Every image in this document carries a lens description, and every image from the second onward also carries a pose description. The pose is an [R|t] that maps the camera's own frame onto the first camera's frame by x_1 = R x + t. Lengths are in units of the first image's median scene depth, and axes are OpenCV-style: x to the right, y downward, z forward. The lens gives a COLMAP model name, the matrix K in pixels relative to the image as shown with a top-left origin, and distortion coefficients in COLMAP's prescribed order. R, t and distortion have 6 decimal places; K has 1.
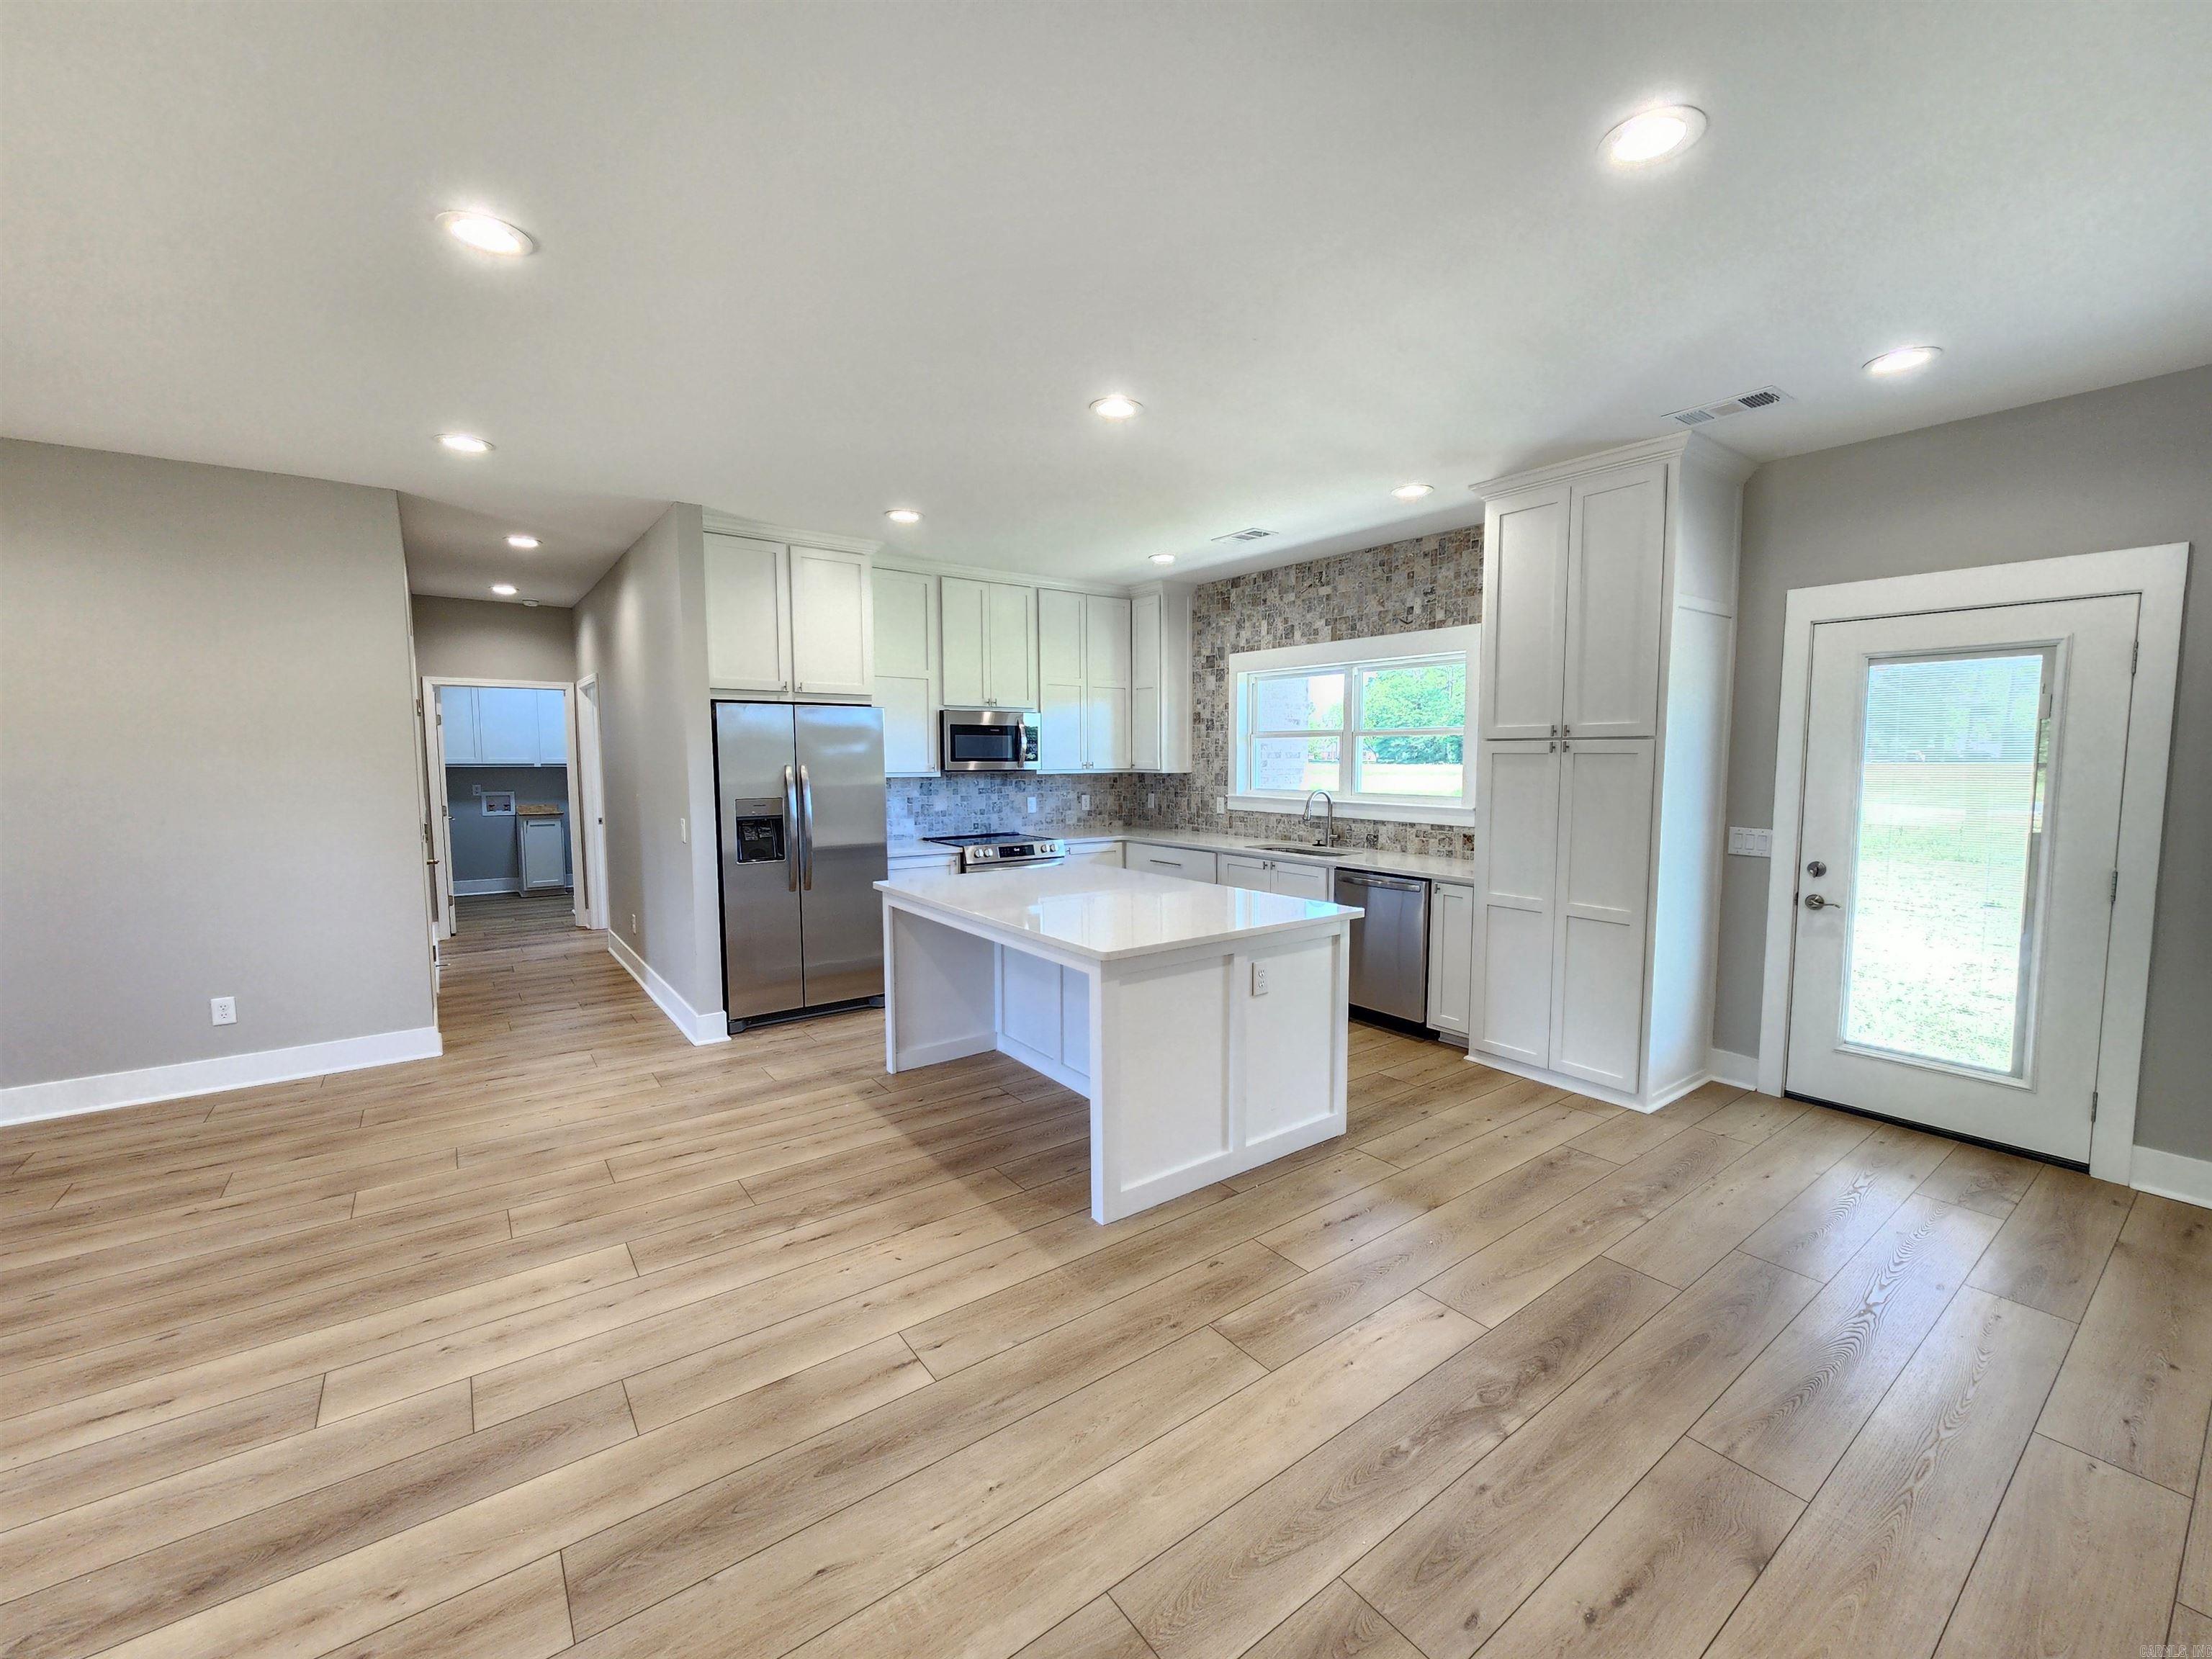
lens RADIAL K [[901.1, 0, 1114.7], [0, 901.1, 829.9], [0, 0, 1]] dist [0.001825, -0.000296]
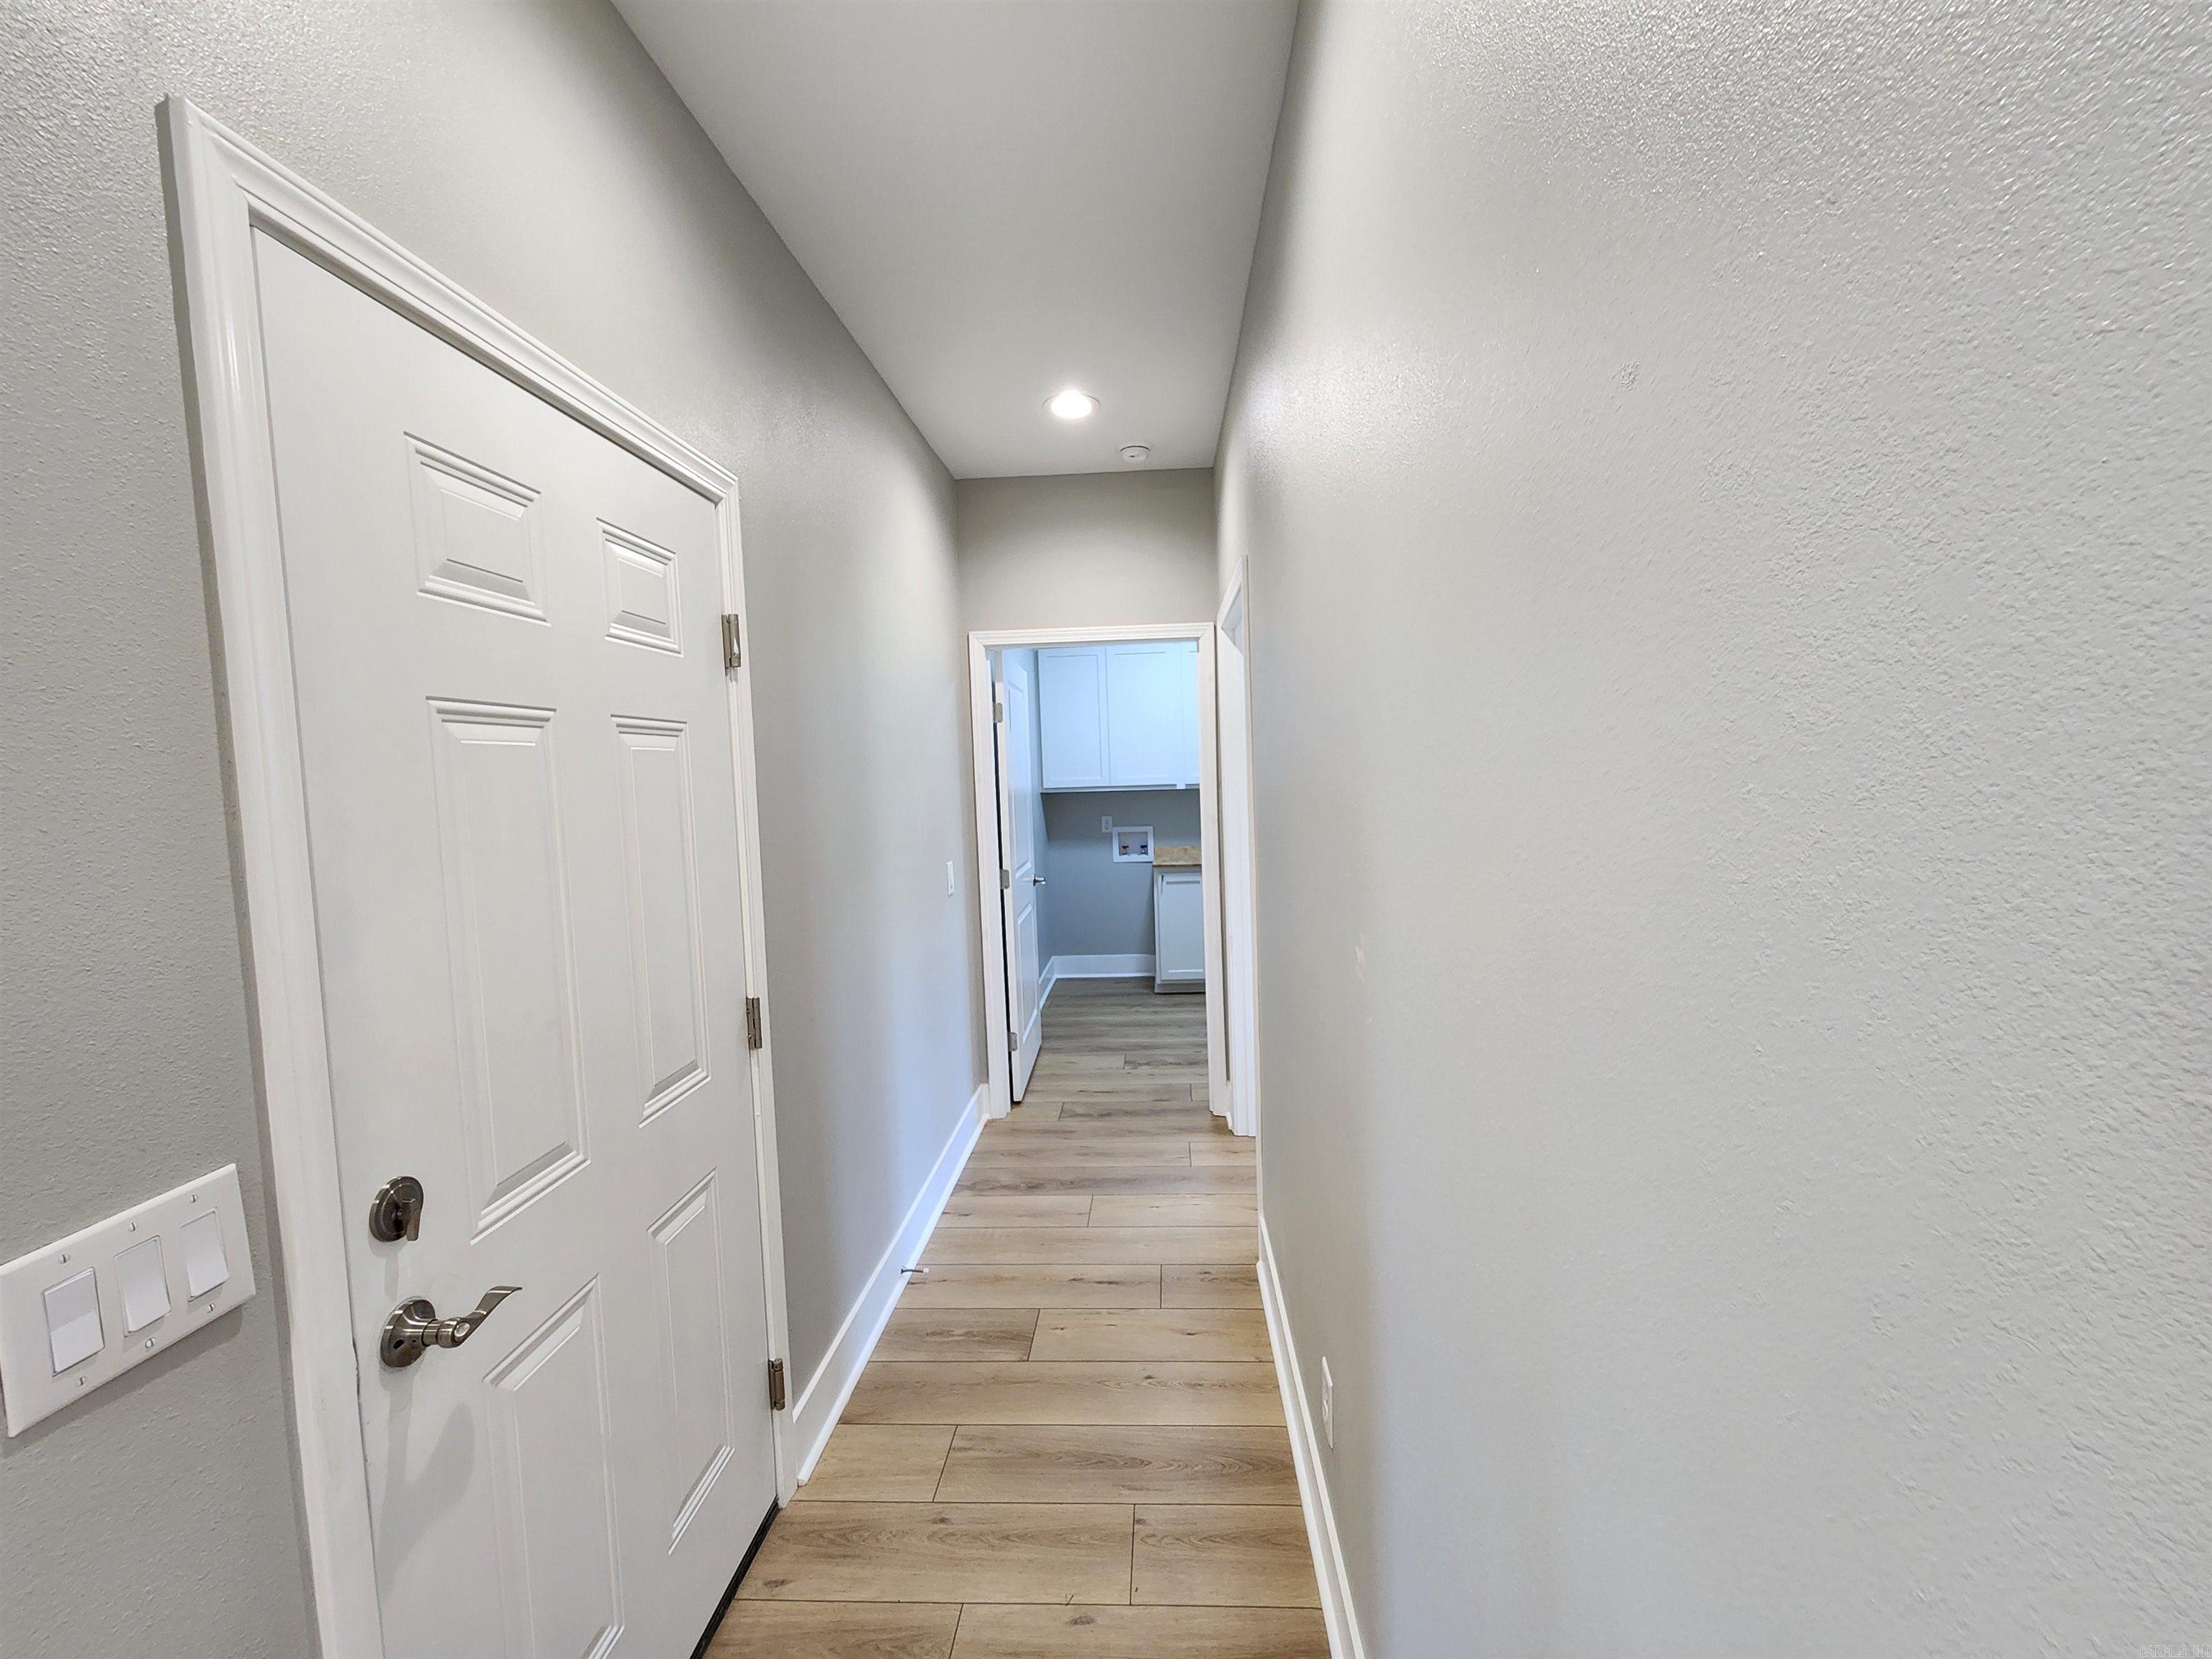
lens RADIAL K [[911.0, 0, 1116.4], [0, 911.0, 828.0], [0, 0, 1]] dist [0.002059, 0.000233]
pose [[0.767078, 0.012591, -0.641430, -0.467961], [-0.018132, 0.999833, -0.002058, -0.072103], [0.641297, 0.013209, 0.767179, 0.858699]]
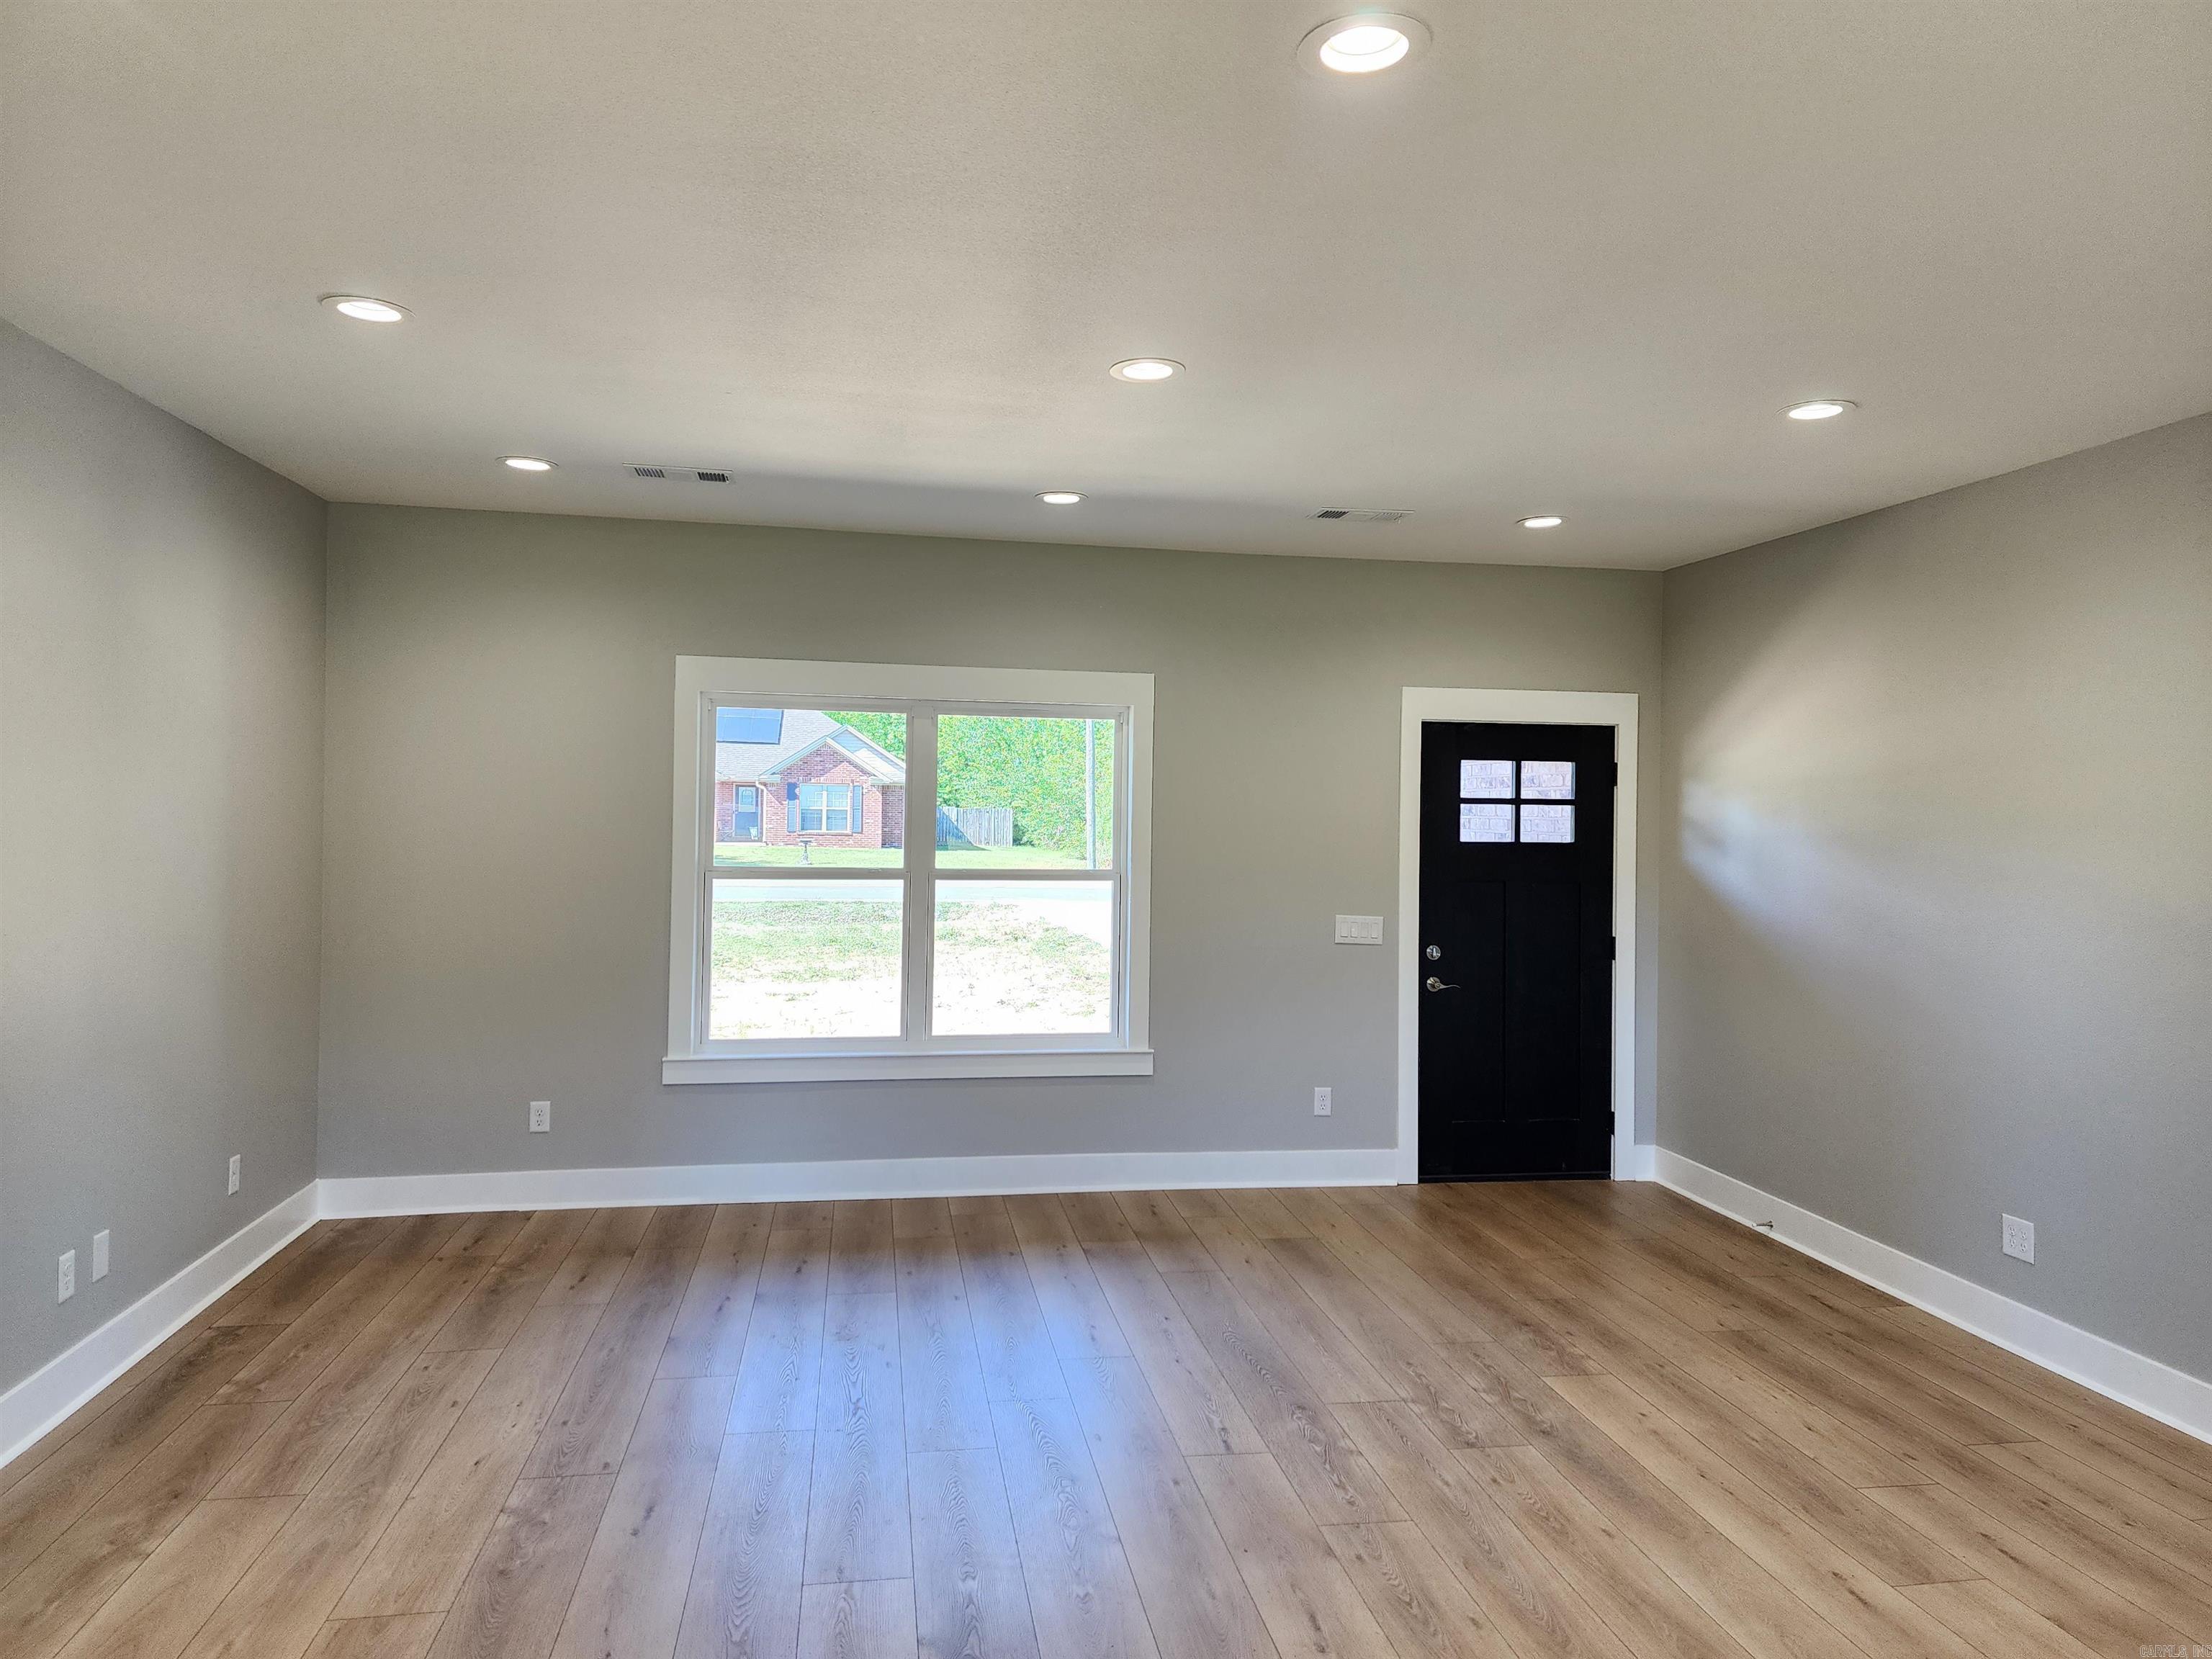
lens RADIAL K [[1467.5, 0, 1107.6], [0, 1467.5, 813.0], [0, 0, 1]] dist [0.075183, -0.069560]
pose [[-0.457170, -0.007824, -0.889345, 0.107401], [-0.091331, 0.995088, 0.038194, -0.067026], [0.884678, 0.098686, -0.455639, 0.541915]]
